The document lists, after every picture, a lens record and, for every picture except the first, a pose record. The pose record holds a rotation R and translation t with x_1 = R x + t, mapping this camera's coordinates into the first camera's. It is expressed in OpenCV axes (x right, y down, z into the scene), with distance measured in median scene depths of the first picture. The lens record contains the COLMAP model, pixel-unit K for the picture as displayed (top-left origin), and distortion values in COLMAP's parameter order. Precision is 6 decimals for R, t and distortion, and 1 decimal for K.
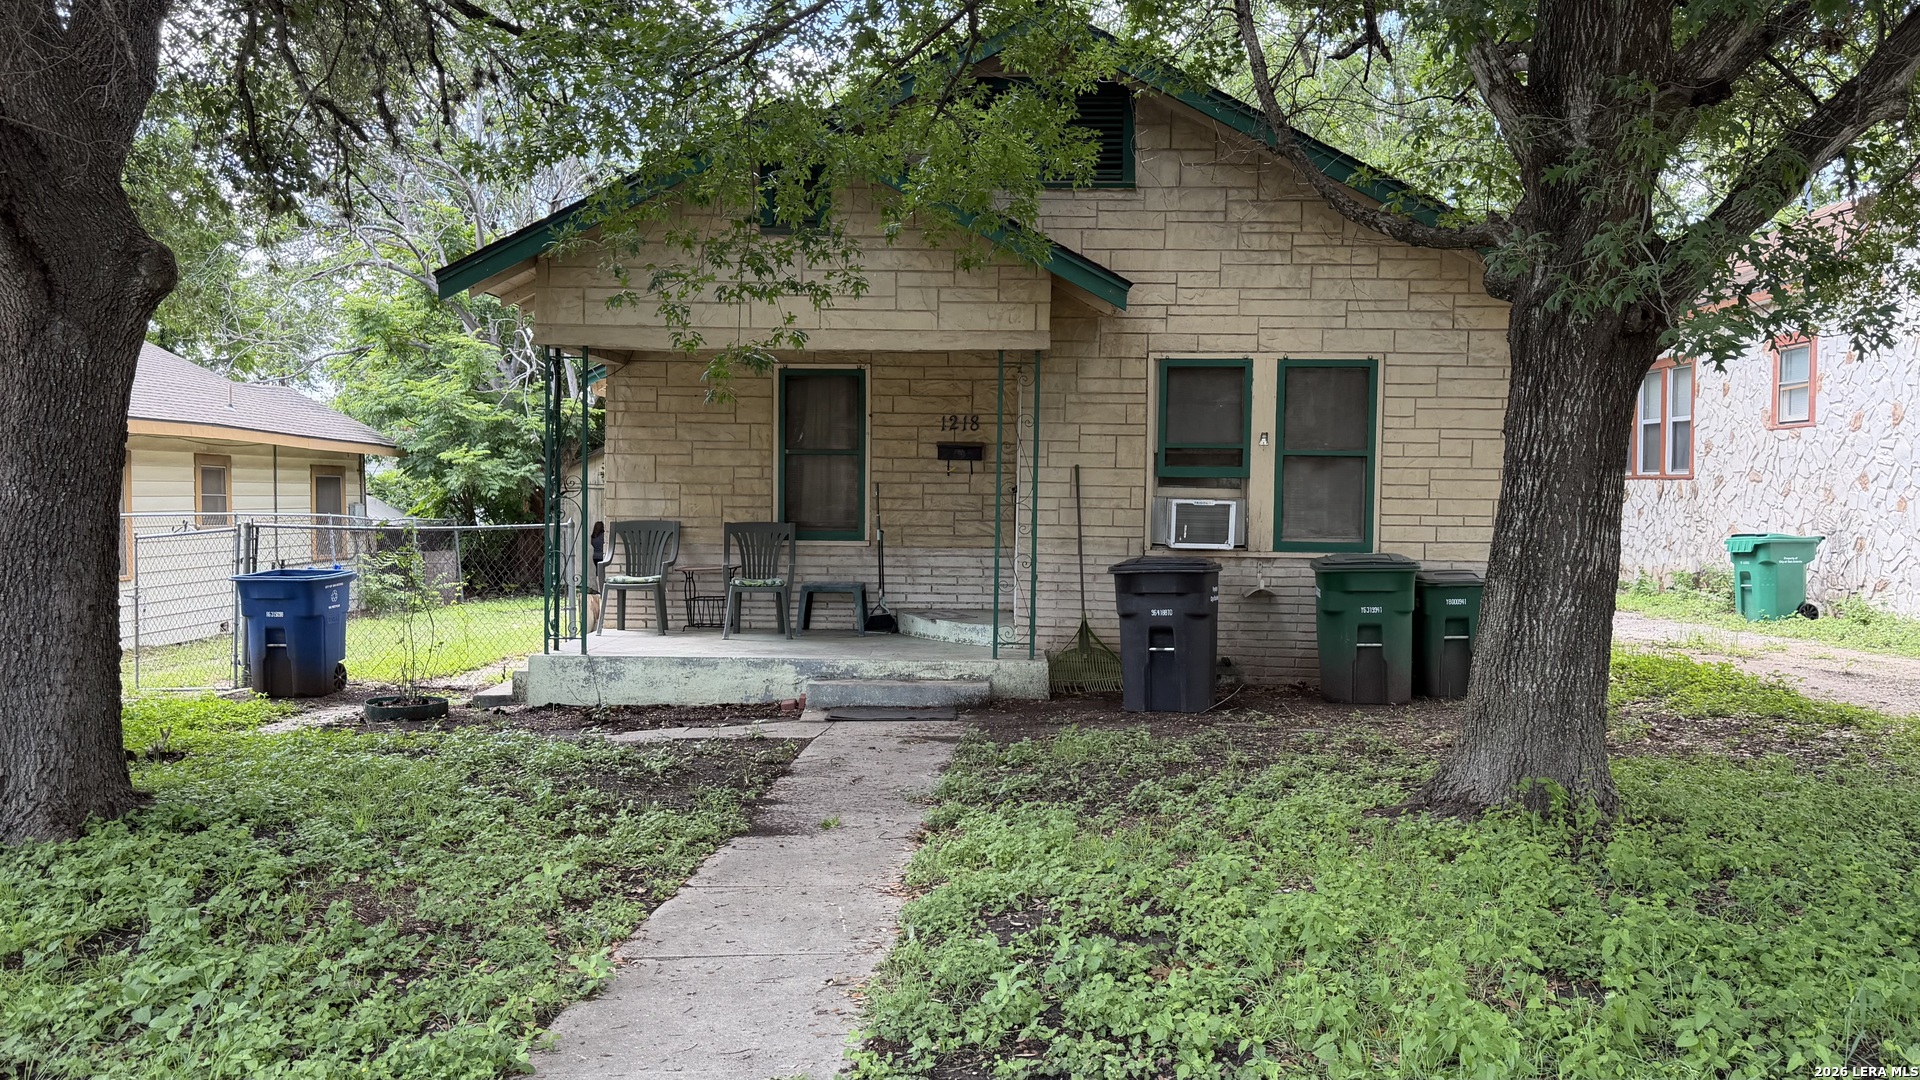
lens RADIAL K [[1534.3, 0, 967.6], [0, 1534.3, 542.2], [0, 0, 1]] dist [0.159608, -0.304963]
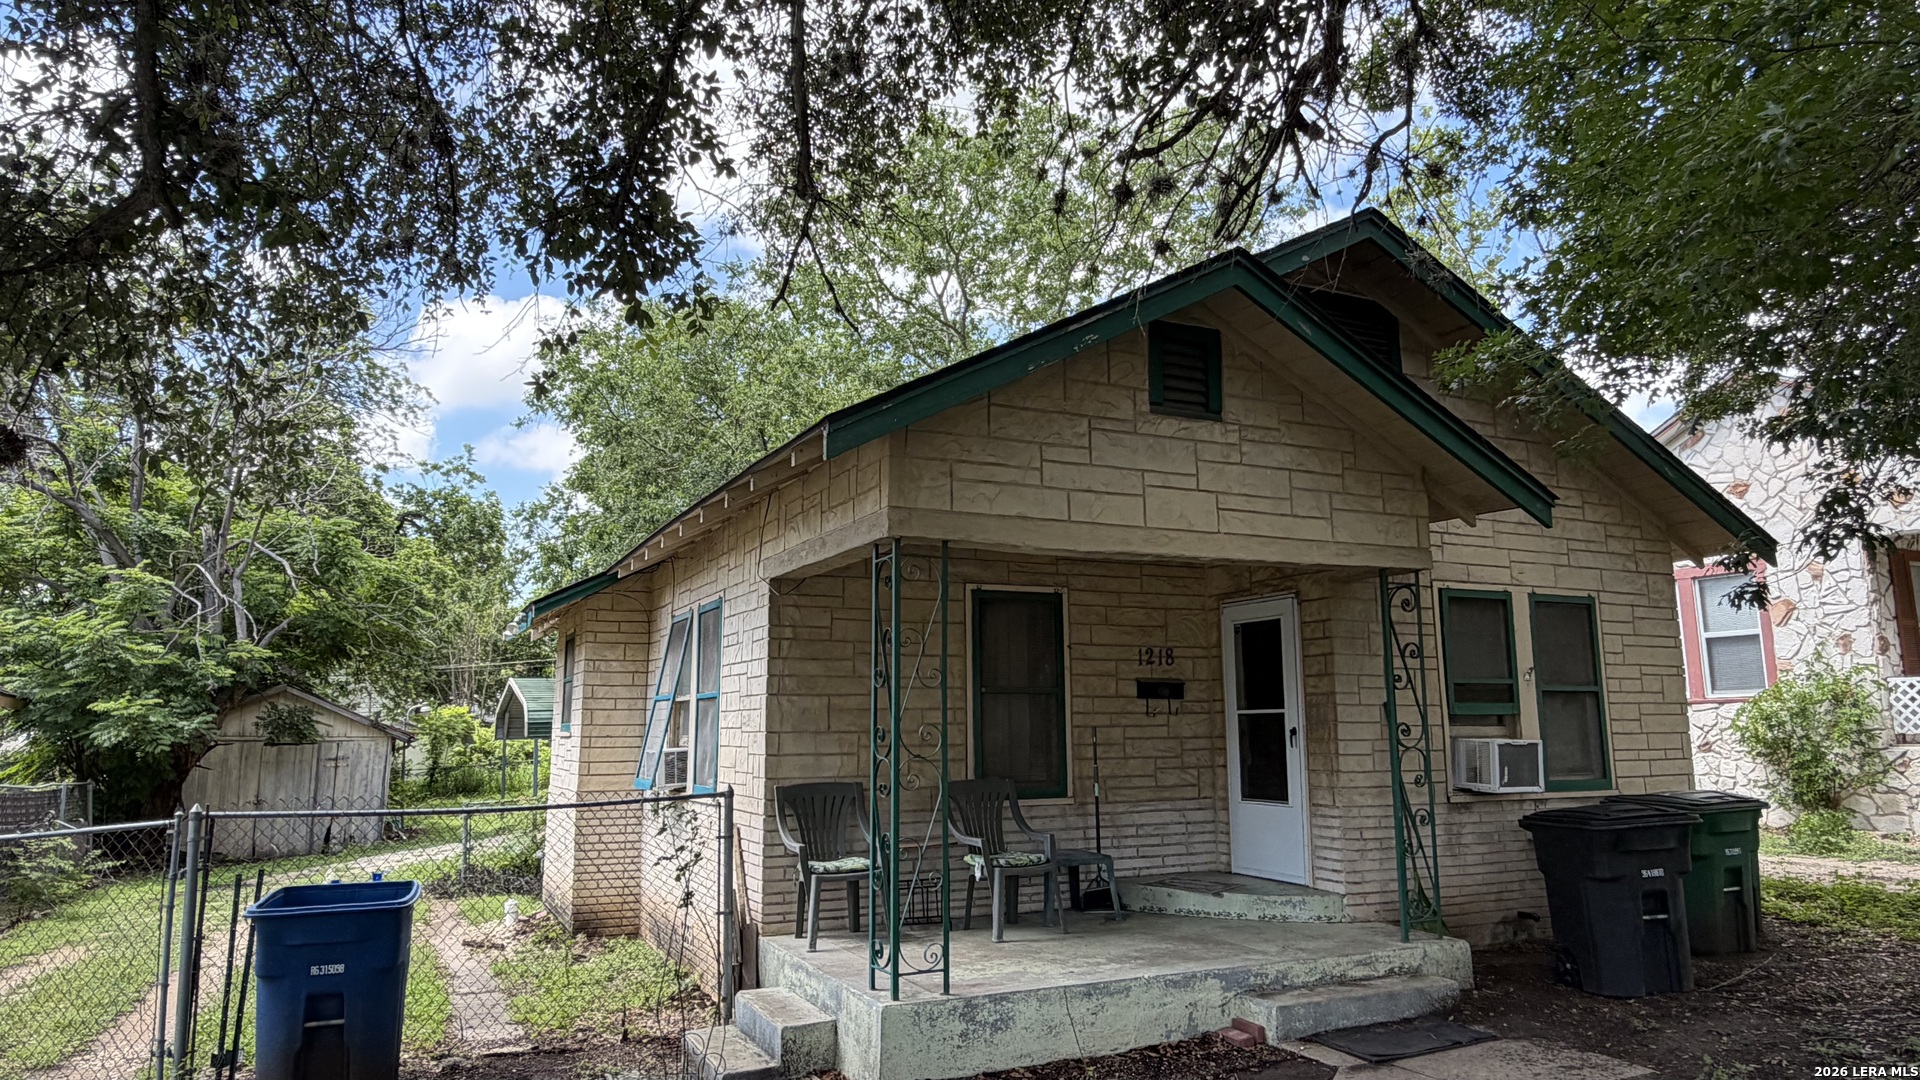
lens RADIAL K [[1169.2, 0, 957.8], [0, 1169.2, 542.6], [0, 0, 1]] dist [0.000367, -0.001255]
pose [[0.895124, 0.051806, 0.442798, -0.457257], [0.033163, 0.982736, -0.182018, -0.026002], [-0.444583, 0.177613, 0.877952, 0.498634]]
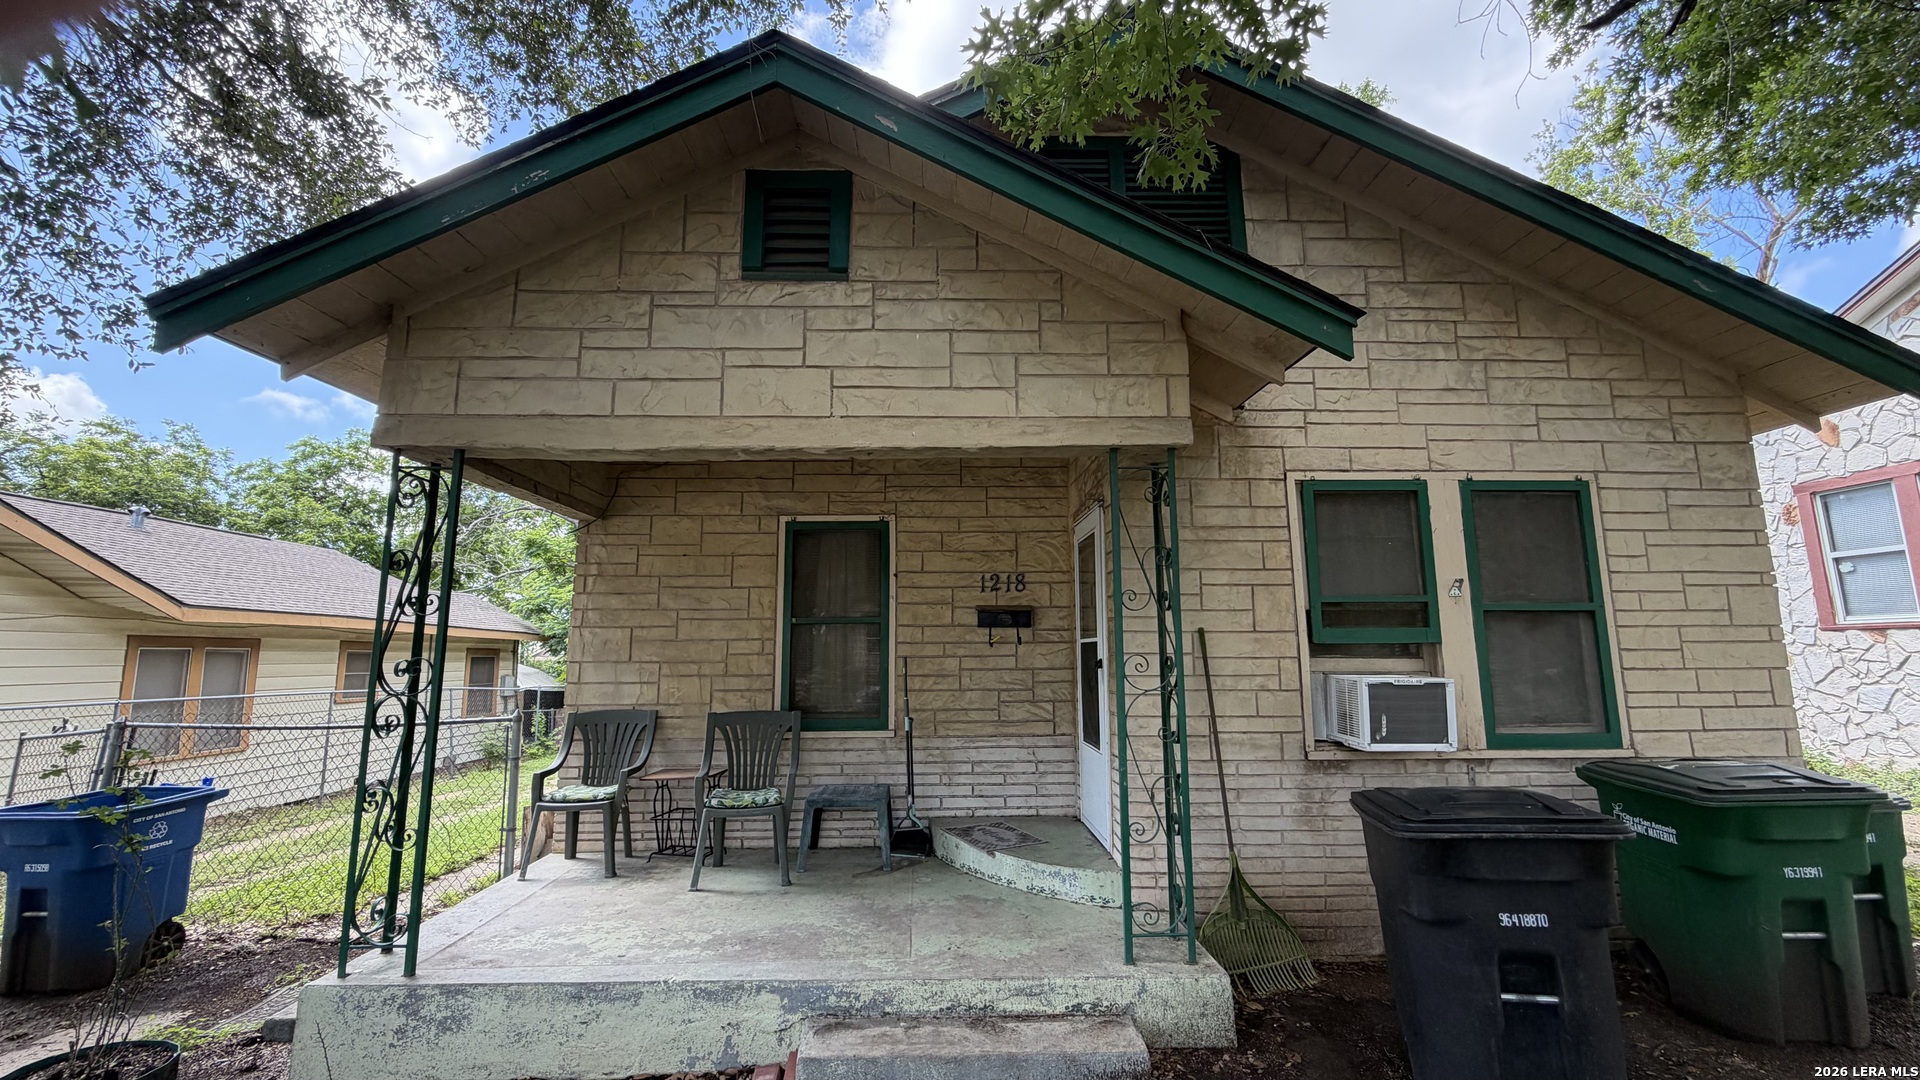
lens RADIAL K [[763.2, 0, 955.6], [0, 763.2, 540.0], [0, 0, 1]] dist [-0.000578, 0.000115]
pose [[0.998567, -0.009266, 0.052706, -0.058388], [0.018708, 0.983198, -0.181583, -0.028711], [-0.050138, 0.182309, 0.981962, 0.658015]]
